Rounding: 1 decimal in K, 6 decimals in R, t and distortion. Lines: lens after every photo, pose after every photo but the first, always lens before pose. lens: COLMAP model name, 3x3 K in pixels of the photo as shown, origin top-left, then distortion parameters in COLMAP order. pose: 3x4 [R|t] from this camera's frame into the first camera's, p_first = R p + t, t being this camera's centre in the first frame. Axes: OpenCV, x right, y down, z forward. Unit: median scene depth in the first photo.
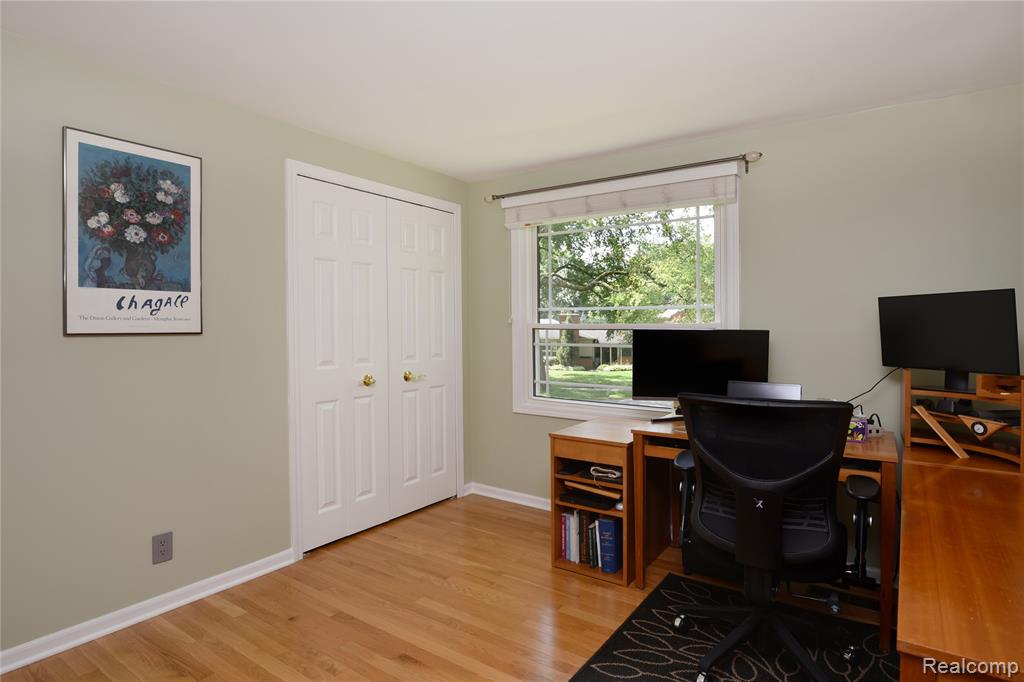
lens RADIAL K [[525.0, 0, 512.7], [0, 525.0, 324.8], [0, 0, 1]] dist [-0.029301, -0.000654]
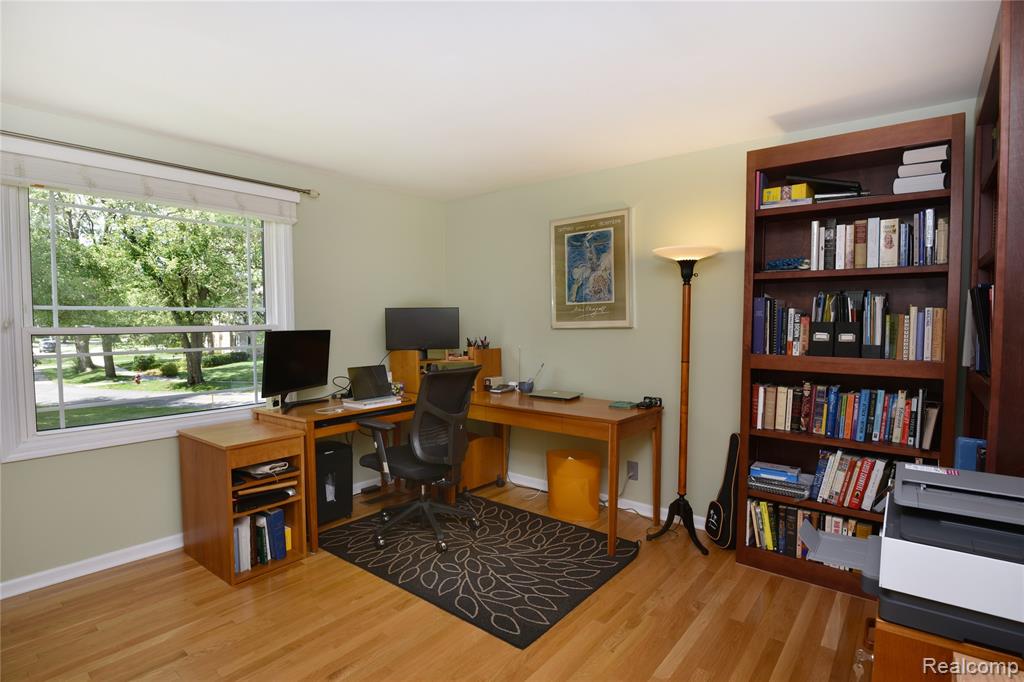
lens RADIAL K [[525.0, 0, 512.7], [0, 525.0, 324.8], [0, 0, 1]] dist [-0.029301, -0.000654]
pose [[0.053133, -0.013894, 0.998491, -0.845140], [-0.006633, 0.999876, 0.014267, -0.025151], [-0.998565, -0.007381, 0.053034, 0.462275]]
